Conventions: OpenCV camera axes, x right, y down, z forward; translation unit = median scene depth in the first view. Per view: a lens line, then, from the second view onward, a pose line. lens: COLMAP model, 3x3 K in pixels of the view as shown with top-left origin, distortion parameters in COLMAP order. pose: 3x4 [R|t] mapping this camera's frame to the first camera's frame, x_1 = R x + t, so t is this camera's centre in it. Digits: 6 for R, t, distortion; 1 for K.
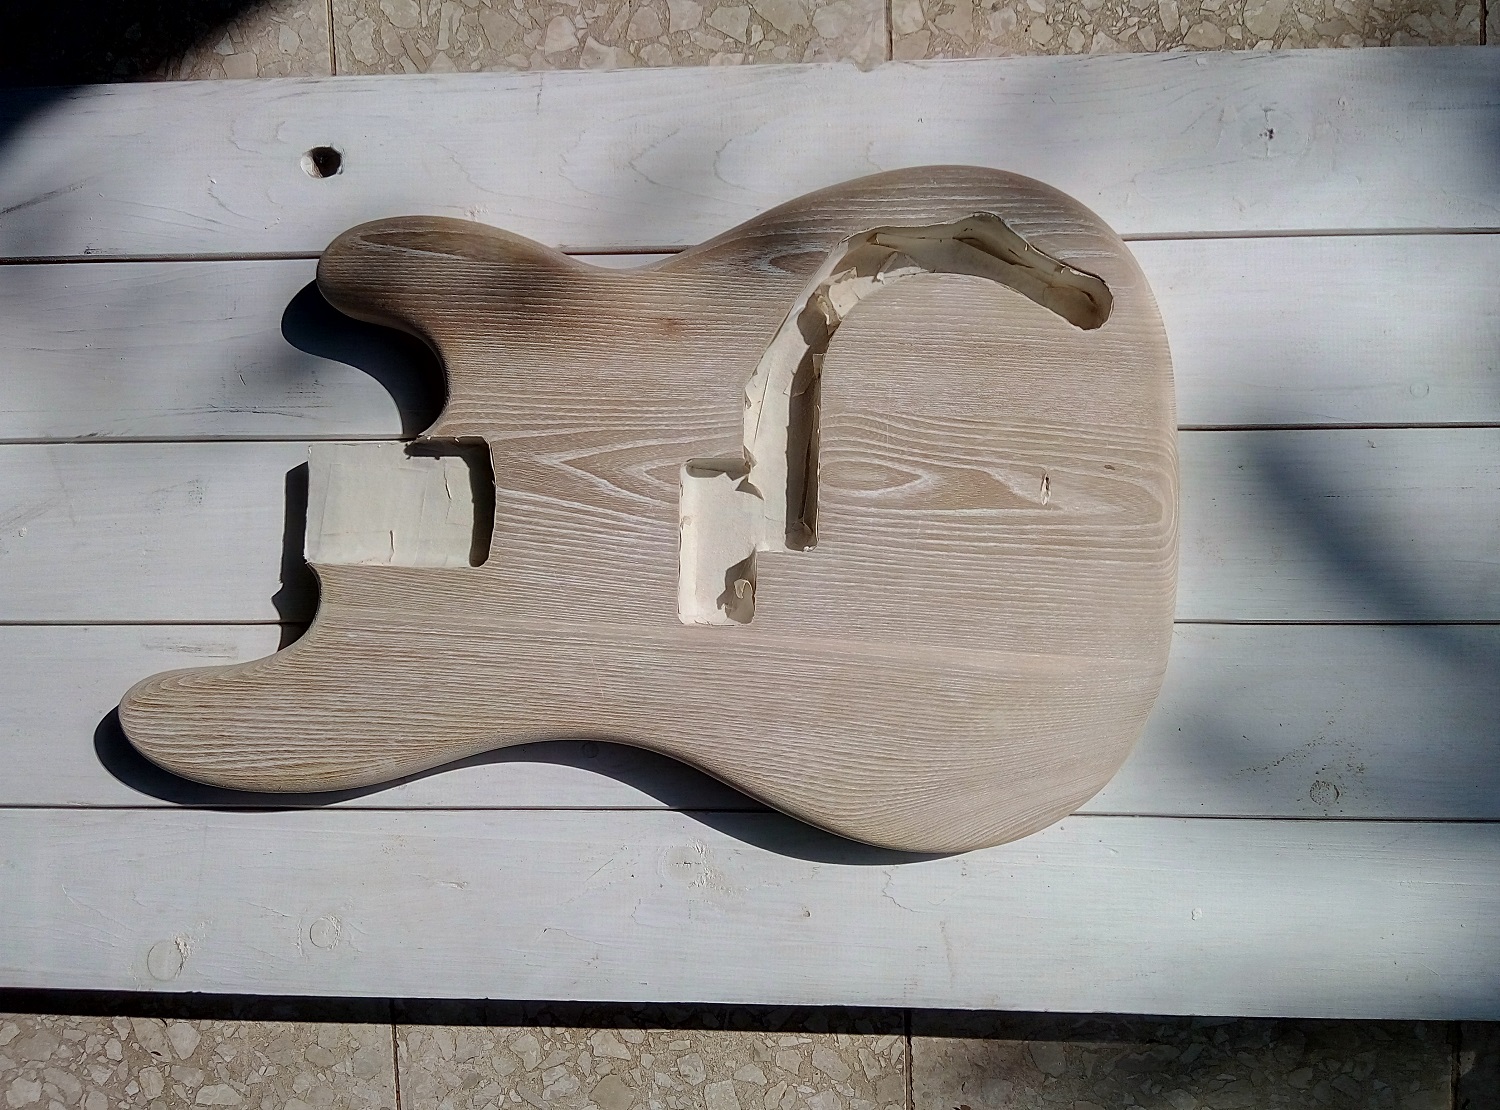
lens RADIAL K [[1282.2, 0, 750.0], [0, 1282.2, 555.0], [0, 0, 1]] dist [0.081191, -0.119498]
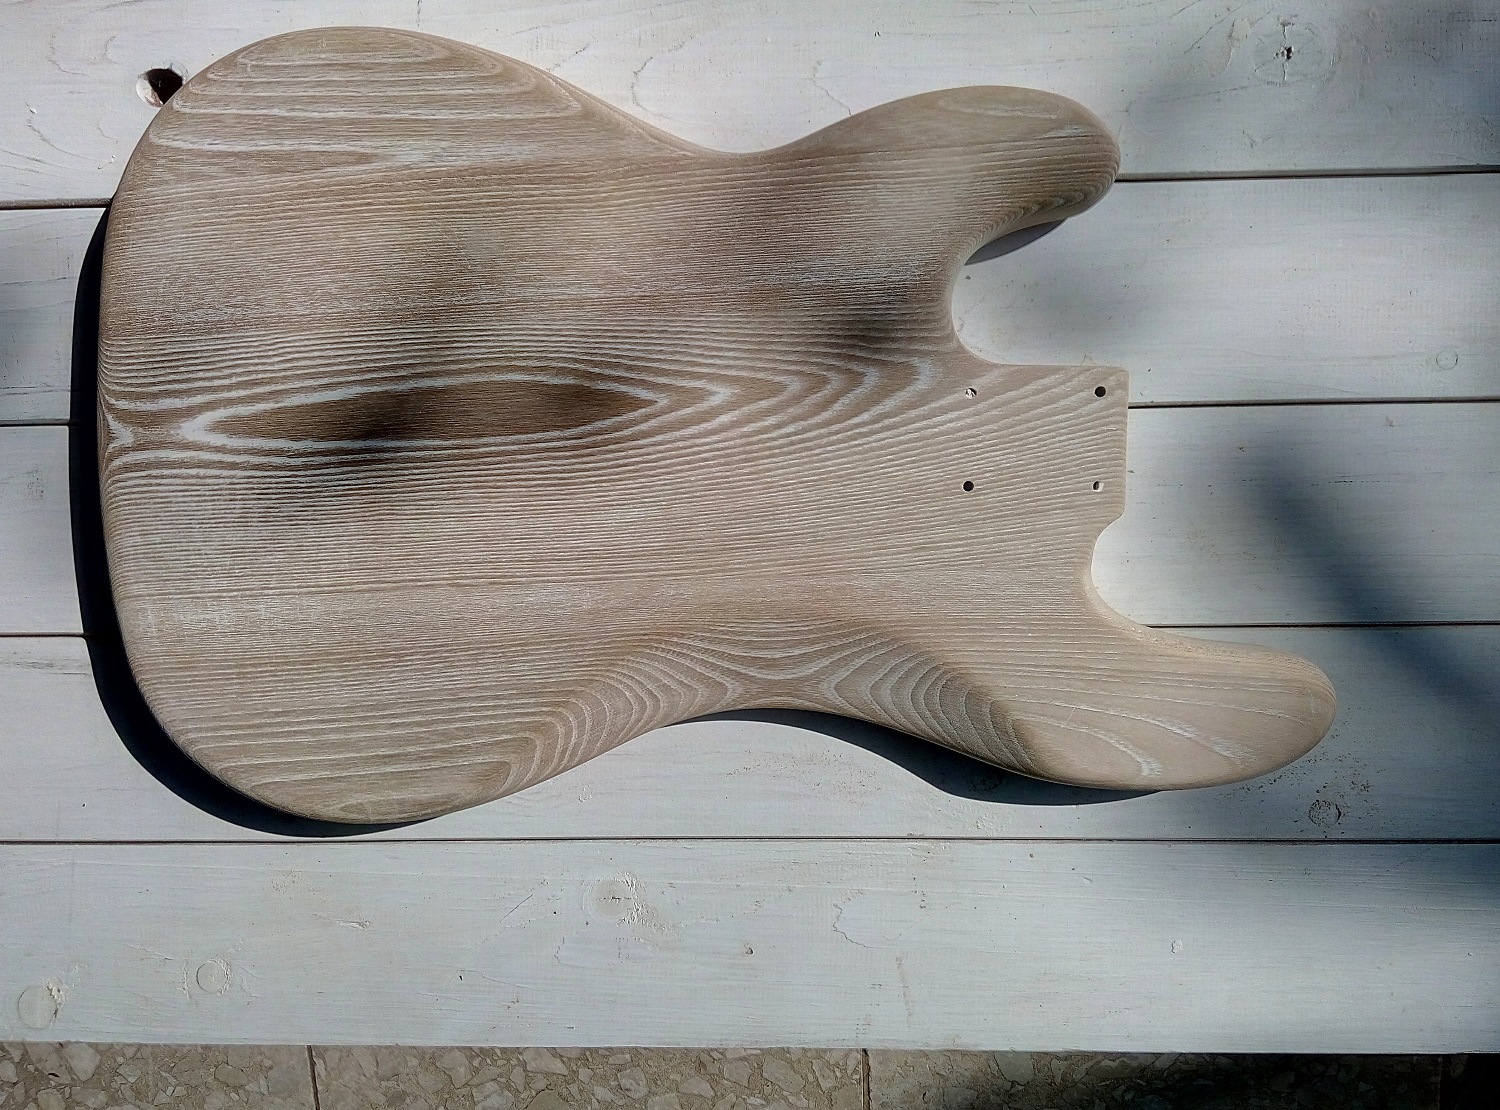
lens RADIAL K [[1282.2, 0, 750.0], [0, 1282.2, 555.0], [0, 0, 1]] dist [0.081191, -0.119498]
pose [[0.999682, -0.014208, 0.020829, 0.025092], [0.011945, 0.994402, 0.104985, -0.077641], [-0.022204, -0.104703, 0.994256, 0.113885]]
